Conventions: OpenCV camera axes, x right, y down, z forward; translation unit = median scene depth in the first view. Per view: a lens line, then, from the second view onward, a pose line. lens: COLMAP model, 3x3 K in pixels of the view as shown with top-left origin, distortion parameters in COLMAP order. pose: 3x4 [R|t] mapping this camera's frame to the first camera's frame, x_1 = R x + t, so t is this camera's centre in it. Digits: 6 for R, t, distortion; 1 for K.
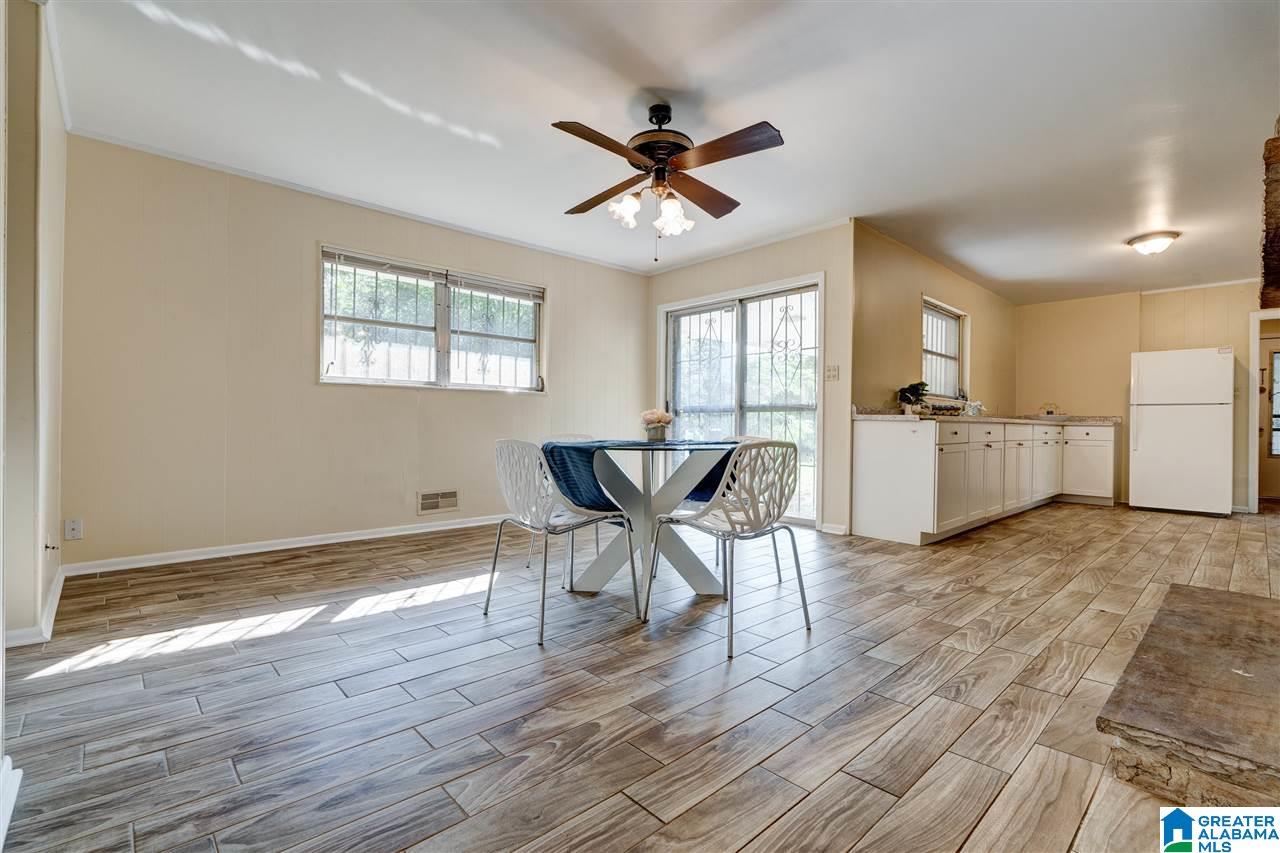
lens RADIAL K [[585.1, 0, 637.4], [0, 585.1, 429.7], [0, 0, 1]] dist [-0.009127, 0.001364]
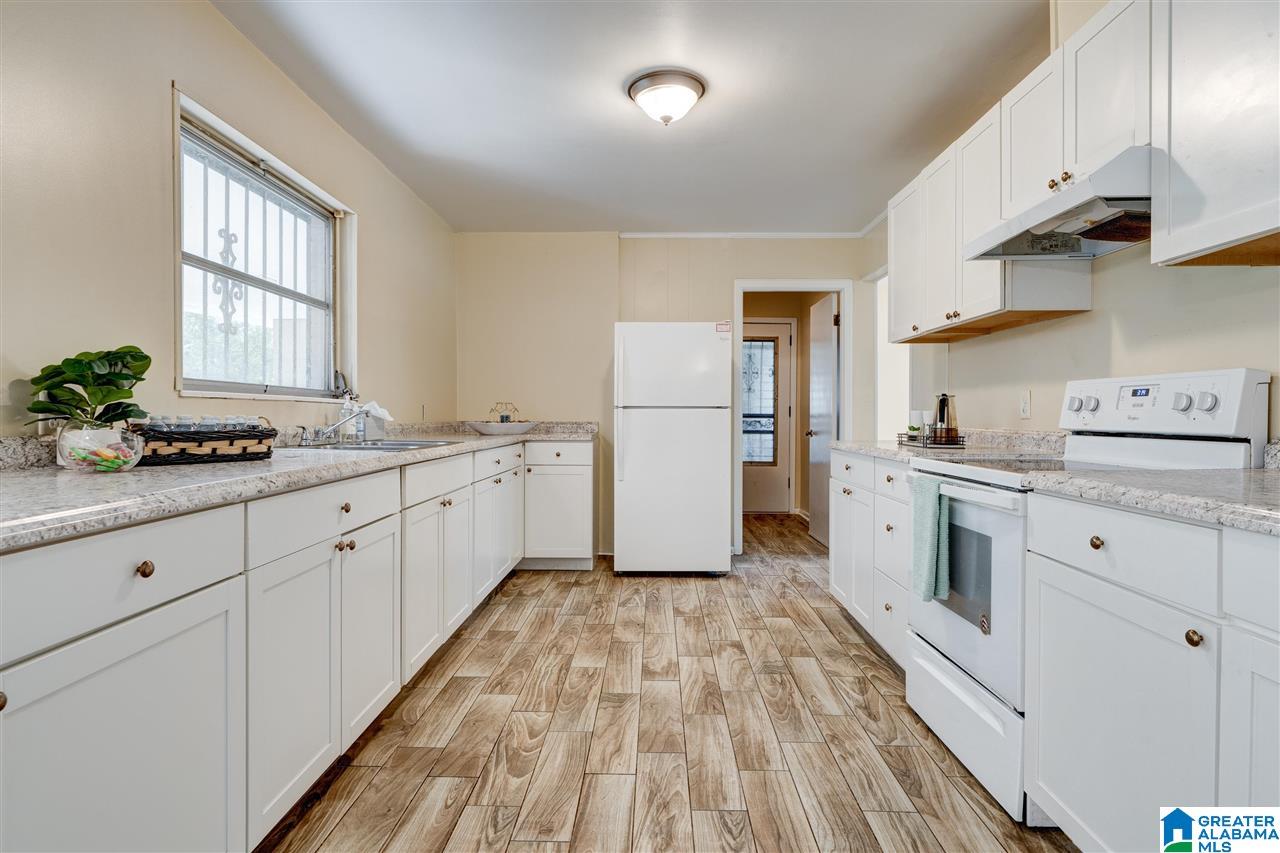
lens RADIAL K [[723.3, 0, 639.2], [0, 723.3, 423.8], [0, 0, 1]] dist [0.033461, 0.000672]
pose [[0.705729, -0.018637, 0.708237, 0.316133], [0.007365, 0.999793, 0.018970, -0.038783], [-0.708444, -0.008171, 0.705720, 0.430248]]
